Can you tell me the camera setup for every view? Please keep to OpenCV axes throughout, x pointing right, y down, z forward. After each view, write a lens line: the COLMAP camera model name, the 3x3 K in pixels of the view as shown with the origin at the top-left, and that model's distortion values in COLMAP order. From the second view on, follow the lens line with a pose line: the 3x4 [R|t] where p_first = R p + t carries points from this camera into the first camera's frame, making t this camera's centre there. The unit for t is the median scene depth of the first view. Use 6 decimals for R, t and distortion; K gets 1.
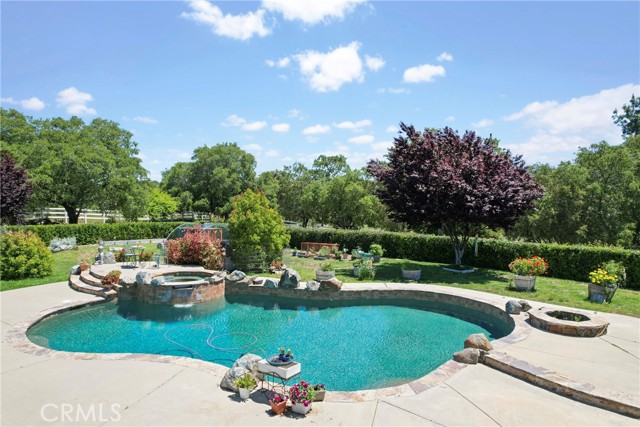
lens RADIAL K [[408.5, 0, 320.0], [0, 408.5, 213.5], [0, 0, 1]] dist [-0.077121, 0.076811]
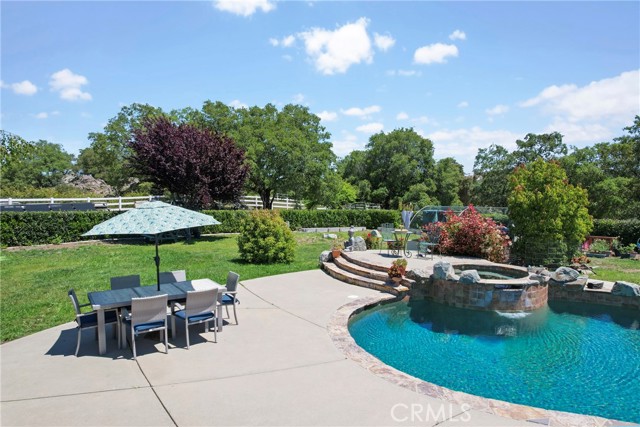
lens RADIAL K [[408.5, 0, 320.0], [0, 408.5, 213.5], [0, 0, 1]] dist [-0.077121, 0.076811]
pose [[0.939928, 0.012847, -0.341131, -0.165482], [-0.008499, 0.999863, 0.014238, 0.019553], [0.341267, -0.010484, 0.939908, 0.098411]]
